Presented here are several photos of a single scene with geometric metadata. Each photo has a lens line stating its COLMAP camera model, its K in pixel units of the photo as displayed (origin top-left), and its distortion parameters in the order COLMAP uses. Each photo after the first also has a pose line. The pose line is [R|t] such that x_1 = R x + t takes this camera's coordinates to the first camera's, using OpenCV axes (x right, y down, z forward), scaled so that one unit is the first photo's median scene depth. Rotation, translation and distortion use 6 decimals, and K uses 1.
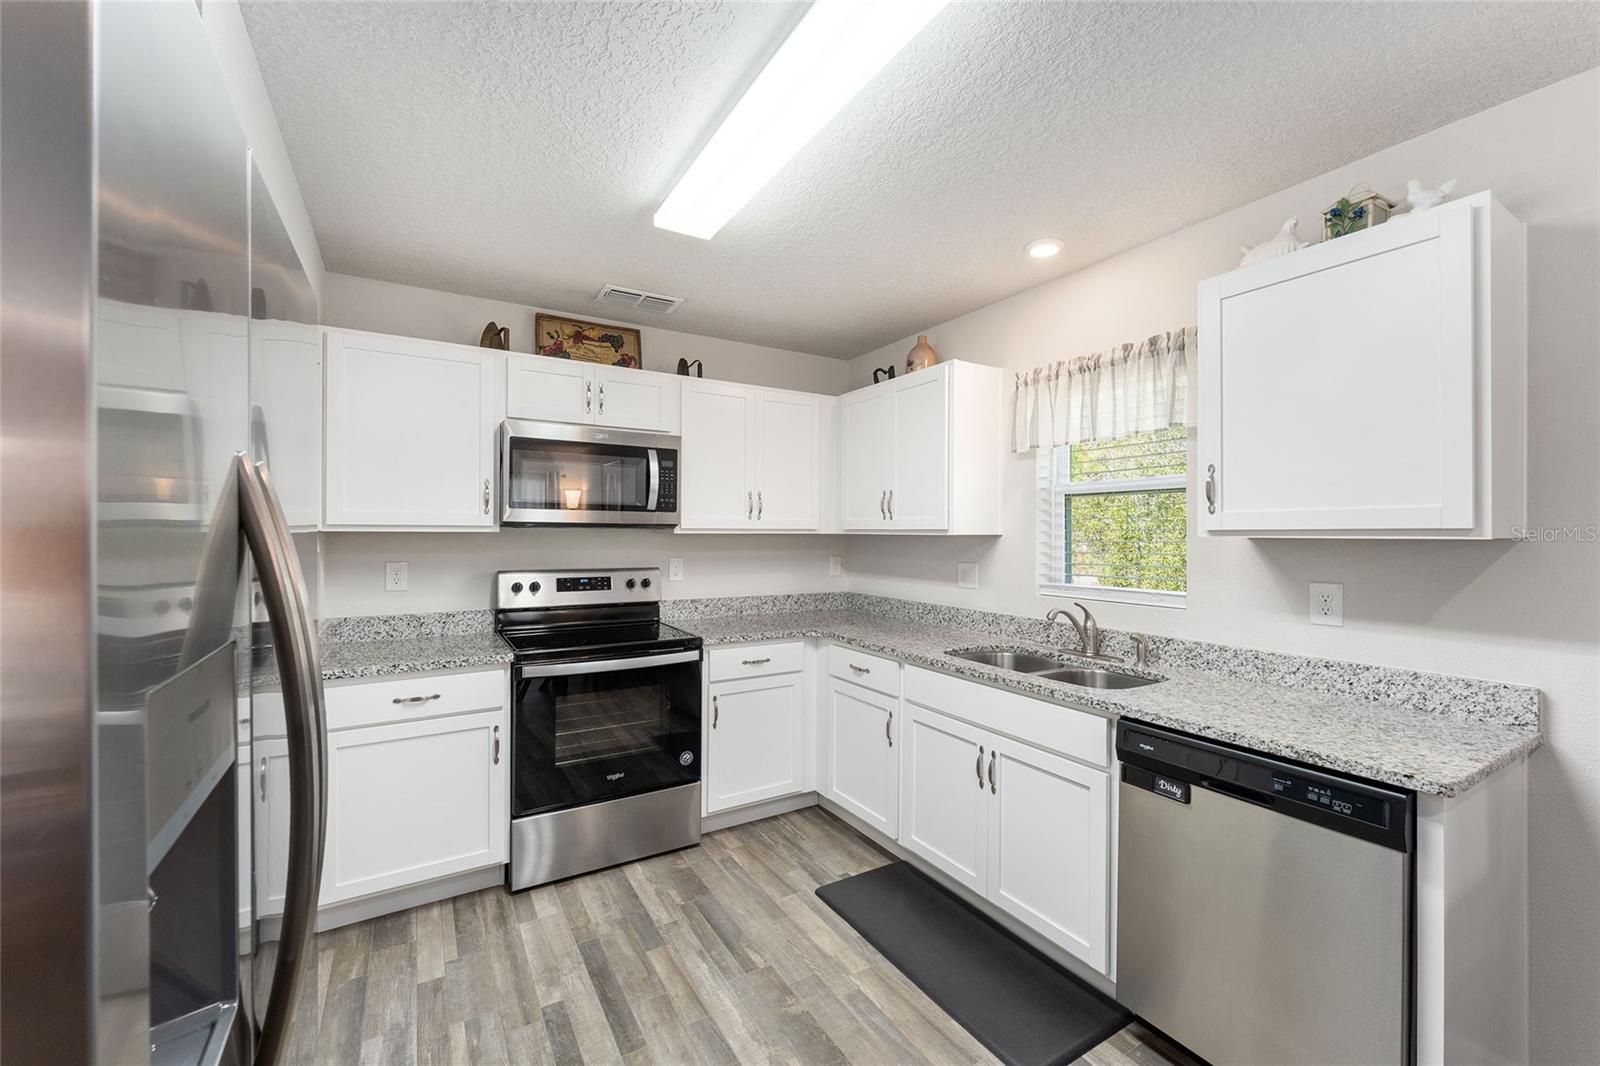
lens RADIAL K [[654.7, 0, 801.1], [0, 654.7, 538.8], [0, 0, 1]] dist [0.006105, -0.000253]
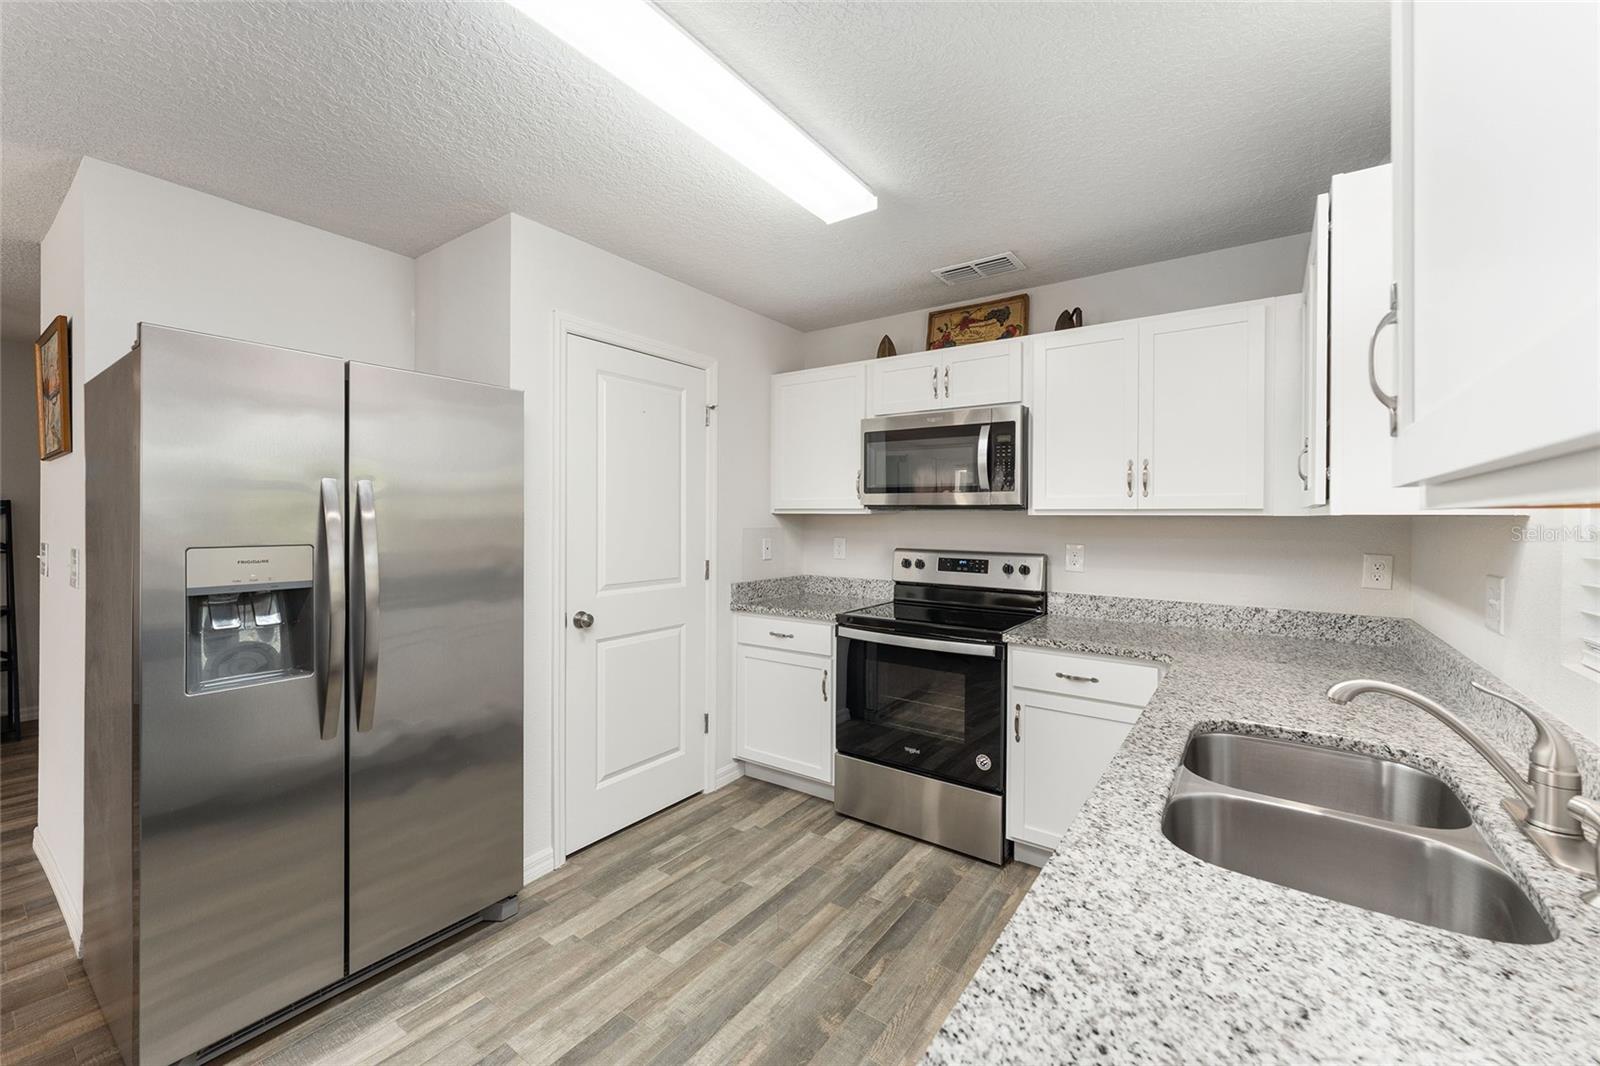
lens RADIAL K [[654.7, 0, 793.7], [0, 654.7, 525.4], [0, 0, 1]] dist [0.006105, -0.000253]
pose [[0.378851, 0.011255, -0.925389, 0.614141], [-0.012987, 0.999892, 0.006844, 0.004558], [0.925367, 0.009425, 0.378956, 0.448898]]
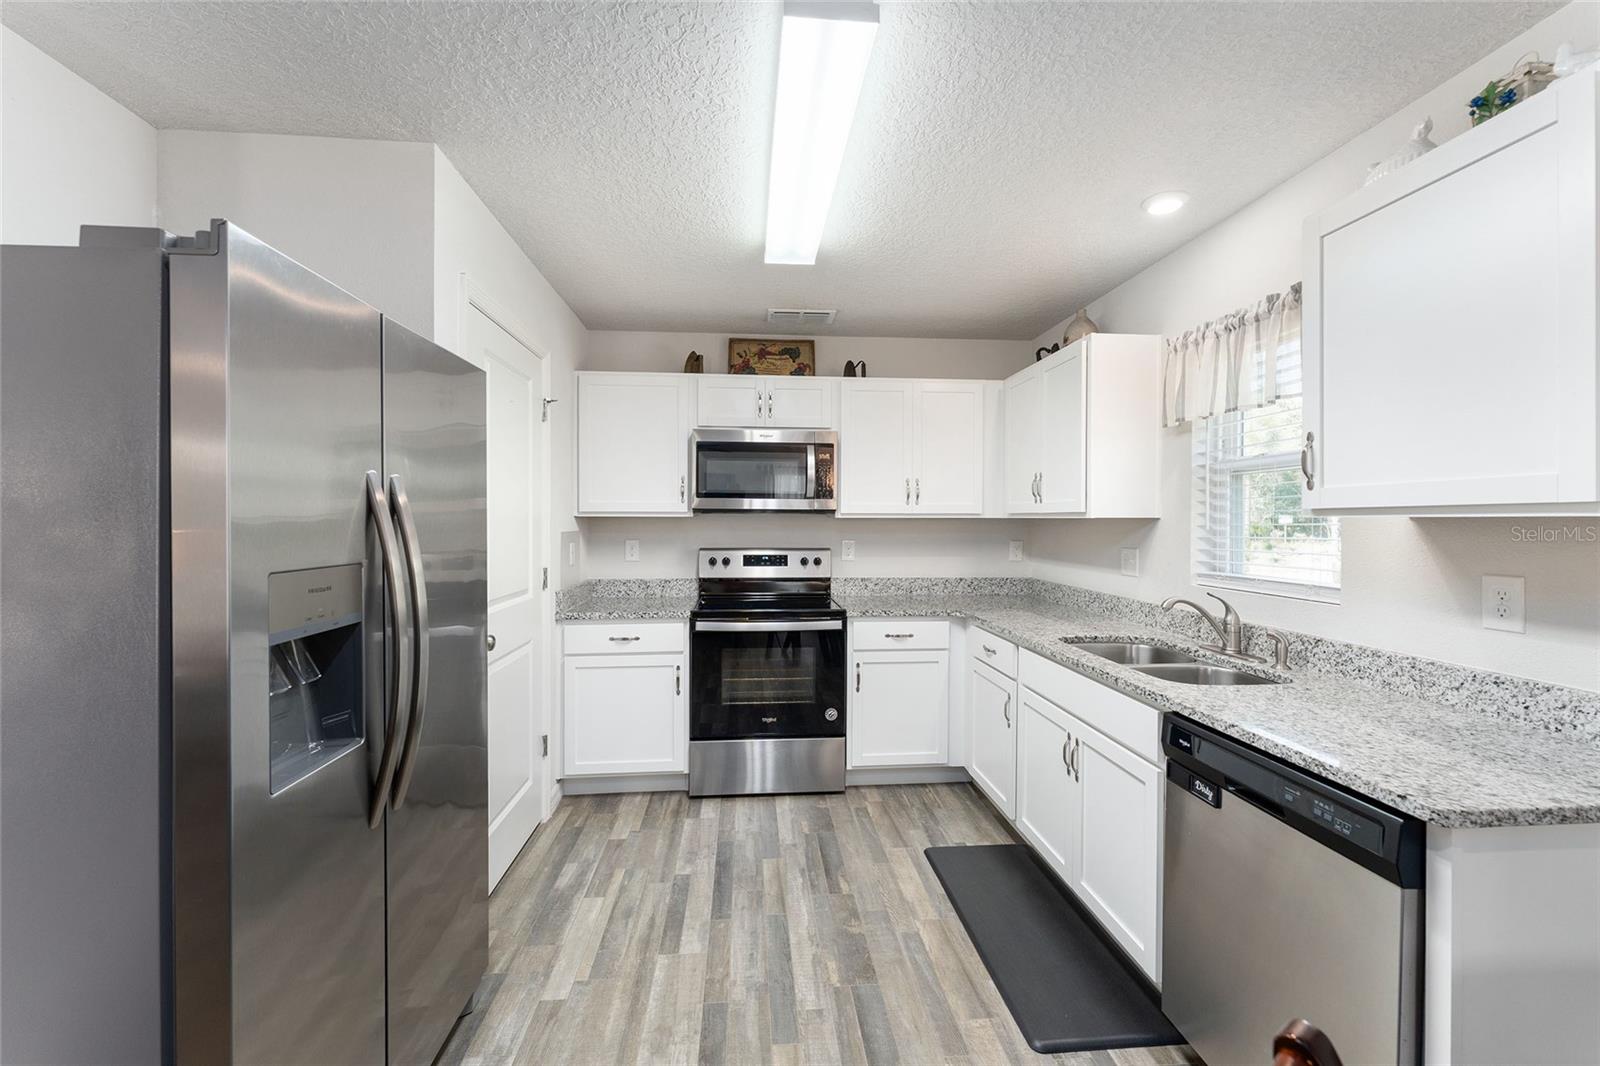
lens RADIAL K [[654.7, 0, 797.0], [0, 654.7, 532.7], [0, 0, 1]] dist [0.006105, -0.000253]
pose [[0.894436, 0.006425, -0.447150, 0.306440], [-0.002490, 0.999953, 0.009388, 0.008354], [0.447190, -0.007283, 0.894410, -0.049979]]
